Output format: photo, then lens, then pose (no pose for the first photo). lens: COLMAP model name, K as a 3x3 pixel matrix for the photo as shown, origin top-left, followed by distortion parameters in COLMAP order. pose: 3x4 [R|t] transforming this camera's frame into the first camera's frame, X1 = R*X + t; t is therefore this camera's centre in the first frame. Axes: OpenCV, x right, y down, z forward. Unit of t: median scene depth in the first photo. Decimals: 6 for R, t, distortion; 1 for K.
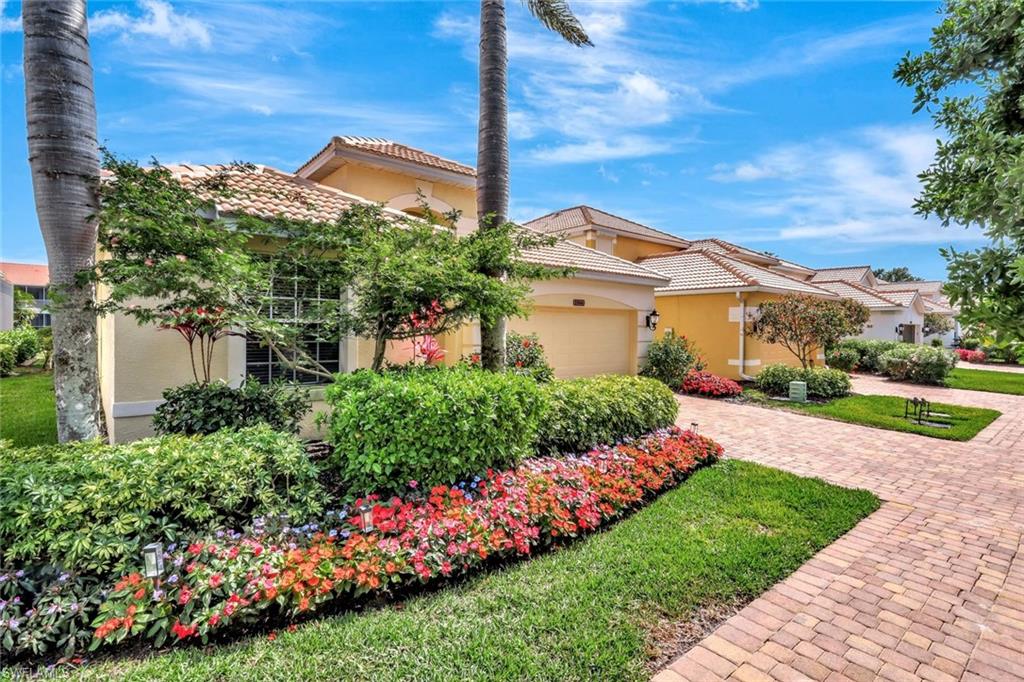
lens RADIAL K [[488.0, 0, 513.5], [0, 488.0, 327.6], [0, 0, 1]] dist [-0.020725, 0.000043]
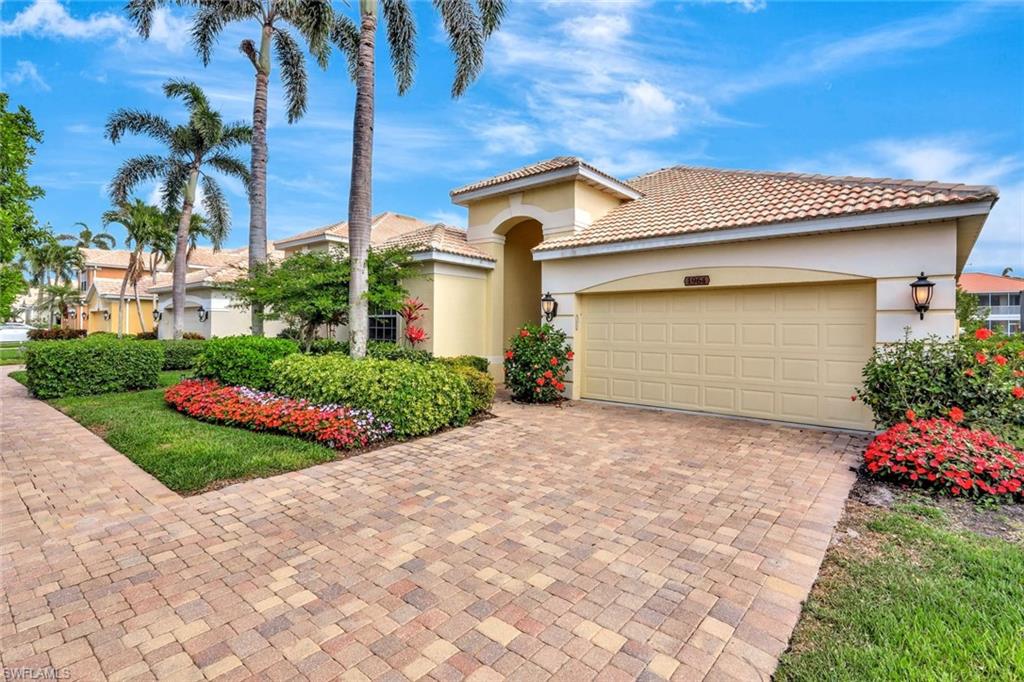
lens RADIAL K [[488.0, 0, 513.5], [0, 488.0, 327.6], [0, 0, 1]] dist [-0.020725, 0.000043]
pose [[0.177513, -0.006373, -0.984098, 0.659126], [-0.004583, 0.999963, -0.007302, 0.018253], [0.984108, 0.005807, 0.177478, 0.540678]]
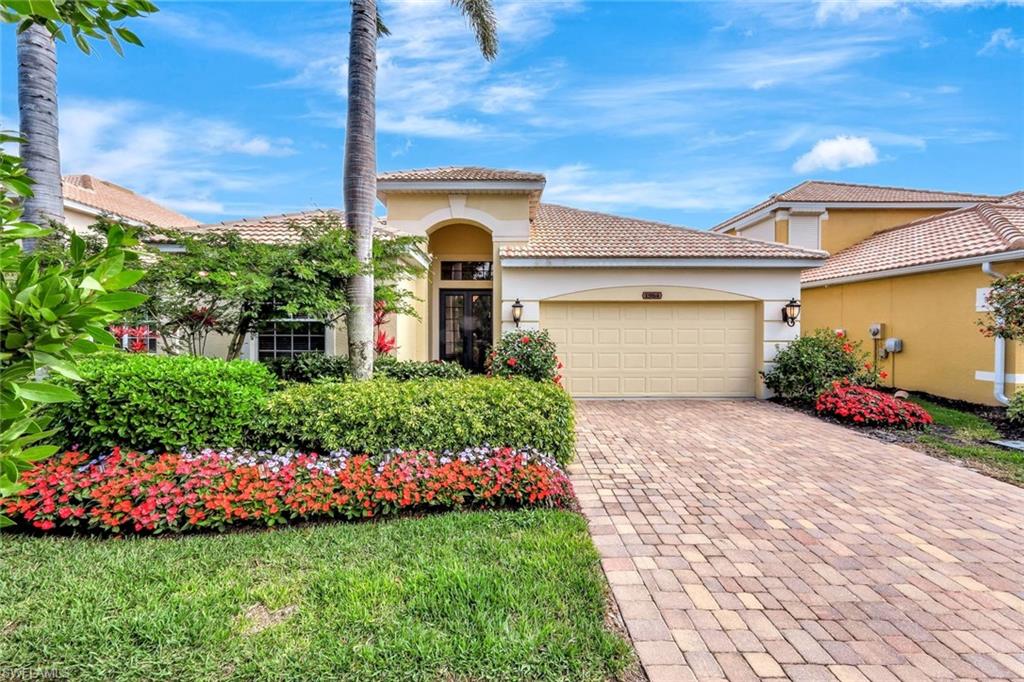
lens RADIAL K [[406.0, 0, 507.8], [0, 406.0, 329.5], [0, 0, 1]] dist [0.000903, 0.000241]
pose [[0.777709, -0.006329, -0.628592, 0.338932], [0.007430, 0.999972, -0.000876, 0.007797], [0.628580, -0.003990, 0.777734, 0.232067]]
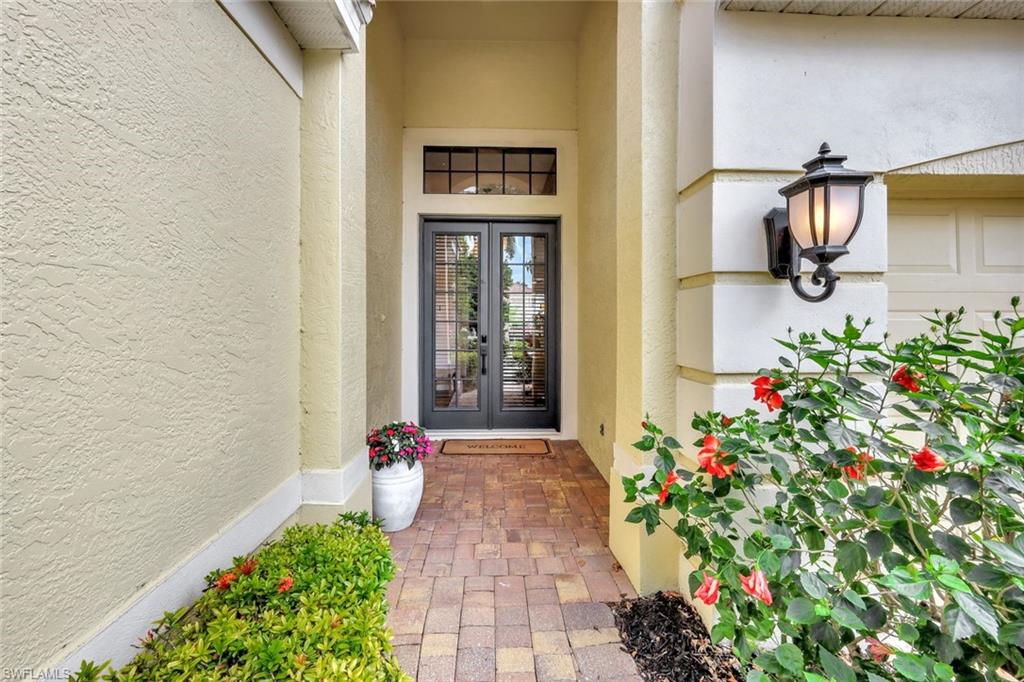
lens RADIAL K [[406.0, 0, 507.8], [0, 406.0, 329.5], [0, 0, 1]] dist [0.000903, 0.000241]
pose [[0.789705, 0.003757, -0.613475, -0.030771], [0.008675, 0.999813, 0.017289, 0.009251], [0.613425, -0.018975, 0.789525, 0.570386]]
